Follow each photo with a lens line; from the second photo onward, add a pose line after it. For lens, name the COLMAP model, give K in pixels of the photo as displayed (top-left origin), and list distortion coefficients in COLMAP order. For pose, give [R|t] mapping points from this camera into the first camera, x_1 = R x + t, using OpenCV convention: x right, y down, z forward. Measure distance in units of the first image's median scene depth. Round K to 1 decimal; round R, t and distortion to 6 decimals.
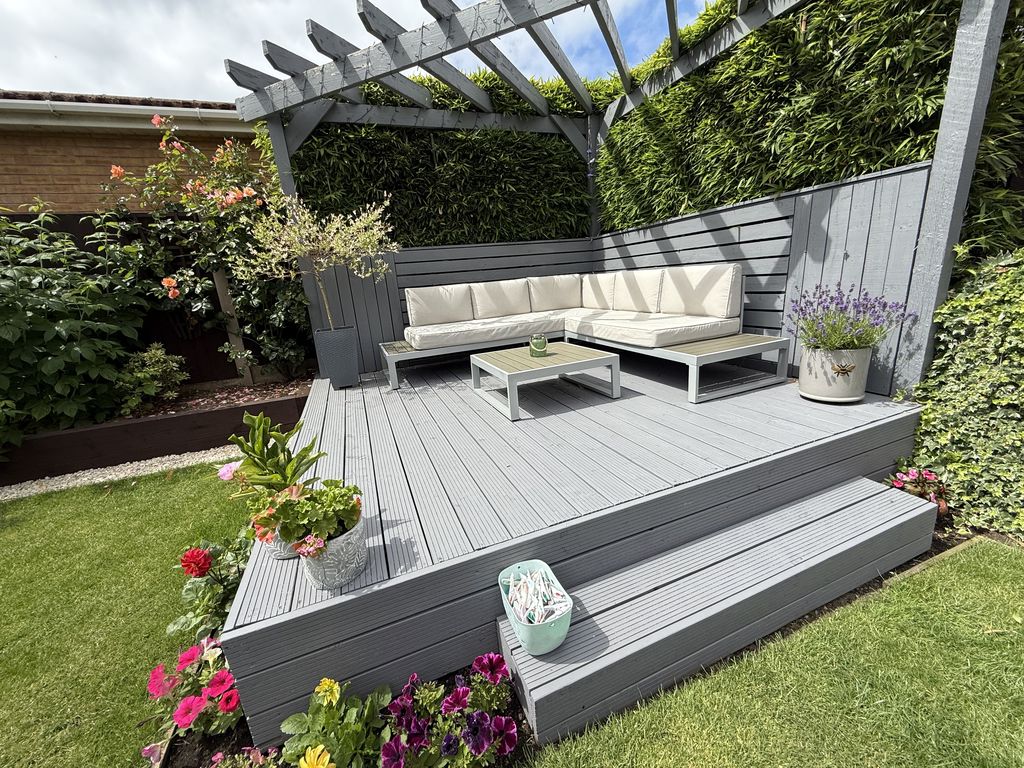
lens RADIAL K [[407.1, 0, 508.1], [0, 407.1, 382.8], [0, 0, 1]] dist [0.000626, 0.000333]
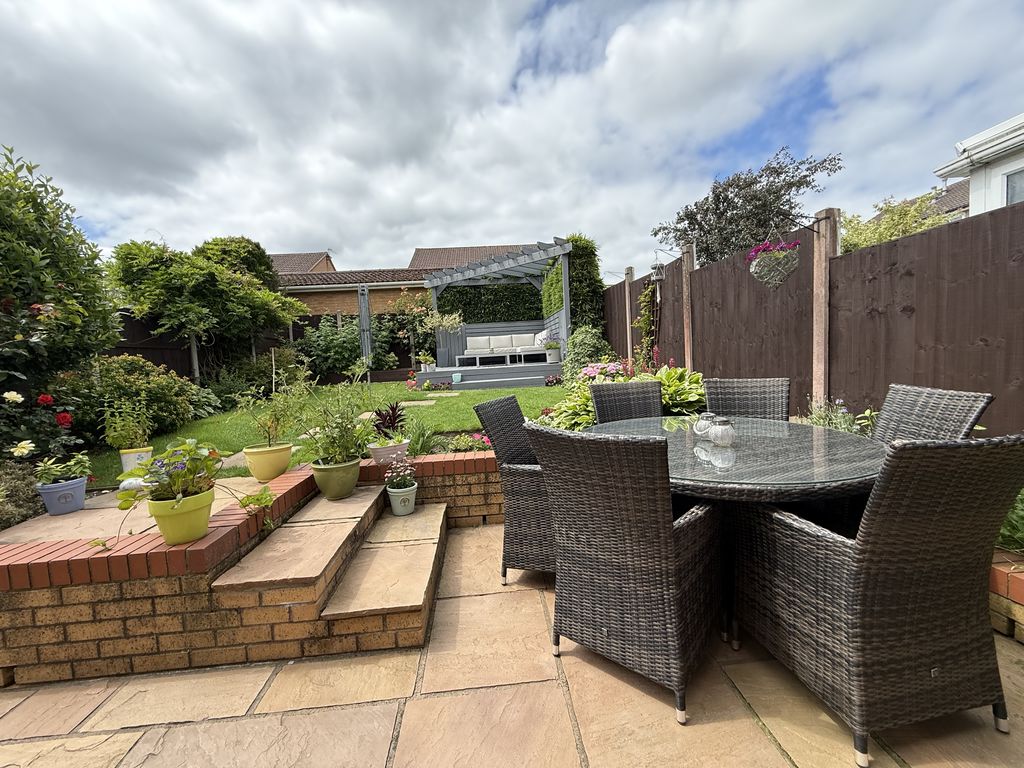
lens RADIAL K [[407.1, 0, 508.1], [0, 407.1, 382.8], [0, 0, 1]] dist [0.000626, 0.000333]
pose [[0.953559, 0.047884, -0.297375, 0.990448], [-0.095945, 0.984143, -0.149188, 0.540094], [0.285516, 0.170791, 0.943033, -1.755618]]
